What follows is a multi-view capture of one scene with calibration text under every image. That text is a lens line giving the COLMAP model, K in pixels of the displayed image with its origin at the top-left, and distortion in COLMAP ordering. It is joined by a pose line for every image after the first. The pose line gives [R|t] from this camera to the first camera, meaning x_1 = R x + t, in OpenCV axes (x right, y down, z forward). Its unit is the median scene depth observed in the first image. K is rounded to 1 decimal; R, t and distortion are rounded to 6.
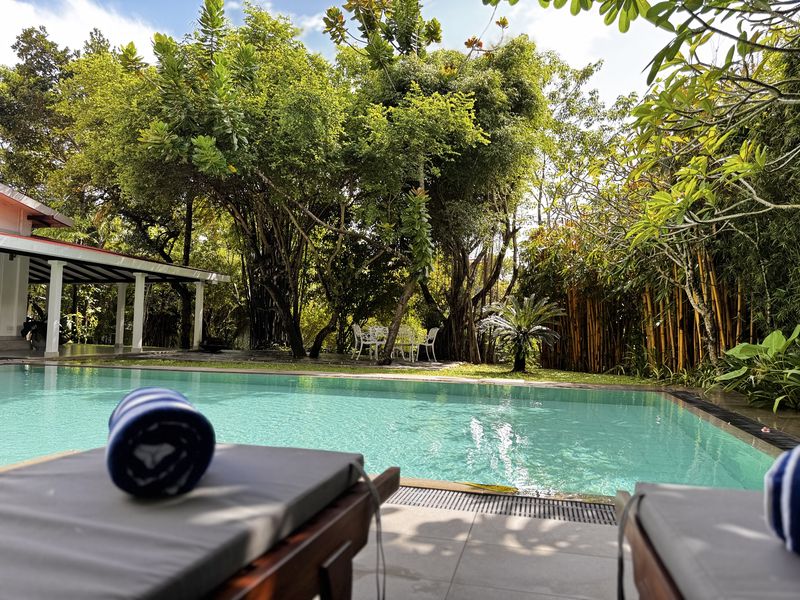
lens RADIAL K [[570.0, 0, 401.8], [0, 570.0, 300.8], [0, 0, 1]] dist [0.128857, -0.177095]
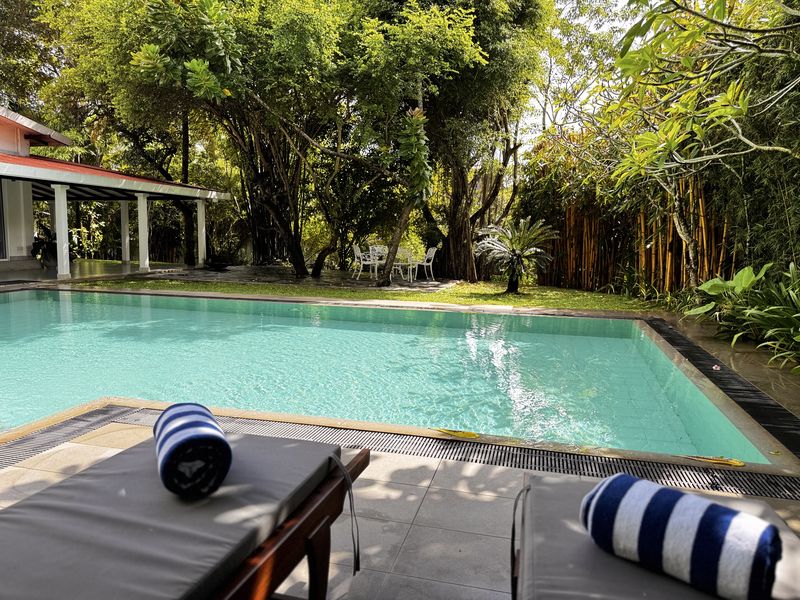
lens RADIAL K [[570.0, 0, 401.8], [0, 570.0, 300.8], [0, 0, 1]] dist [0.128857, -0.177095]
pose [[0.999983, -0.001261, -0.005694, 0.009532], [0.002176, 0.986520, 0.163628, -0.032256], [0.005411, -0.163638, 0.986506, -0.031004]]
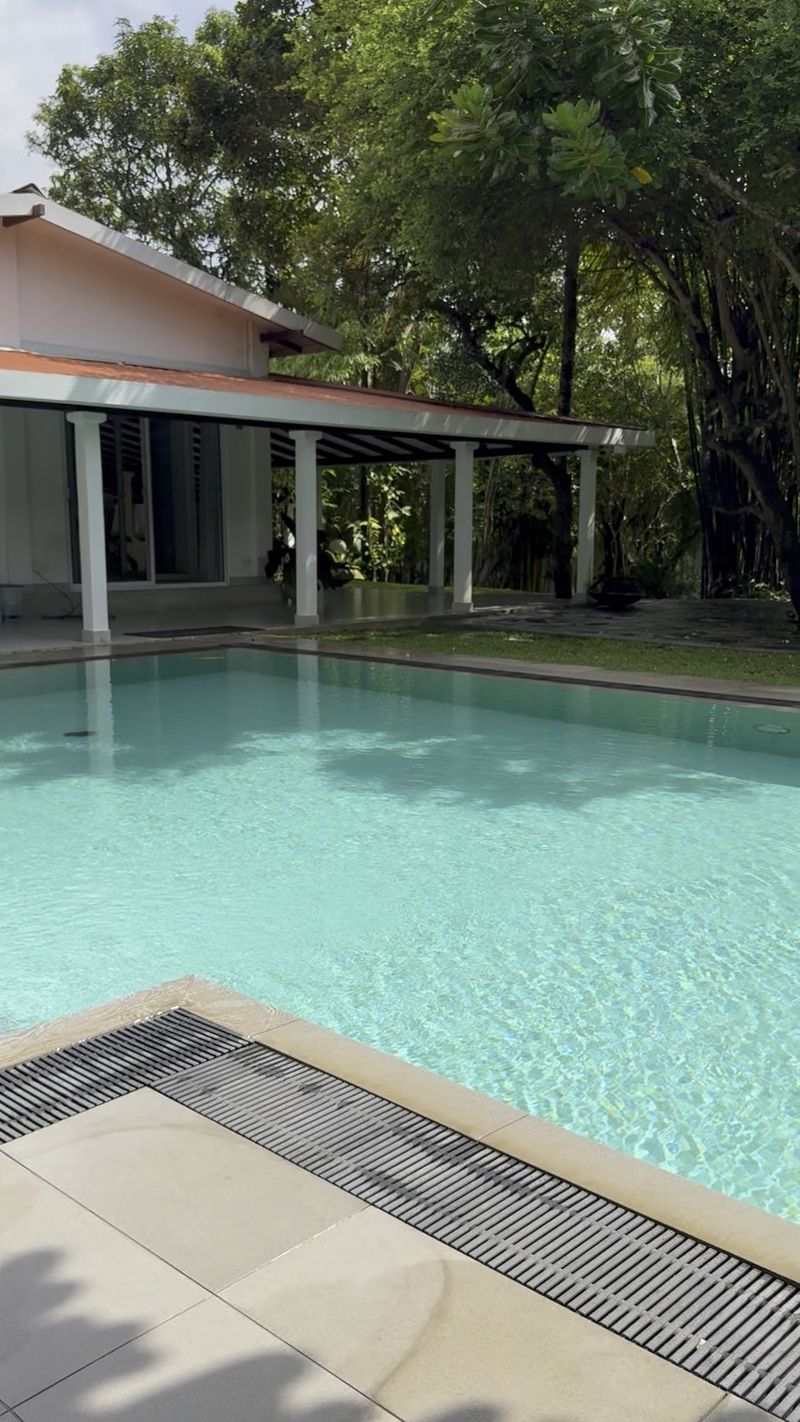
lens RADIAL K [[1246.4, 0, 404.6], [0, 1246.4, 740.8], [0, 0, 1]] dist [0.045690, -0.083348]
pose [[0.876279, 0.064502, -0.477467, 0.002973], [0.041654, 0.977145, 0.208452, -0.027577], [0.480001, -0.202551, 0.853565, 0.082547]]
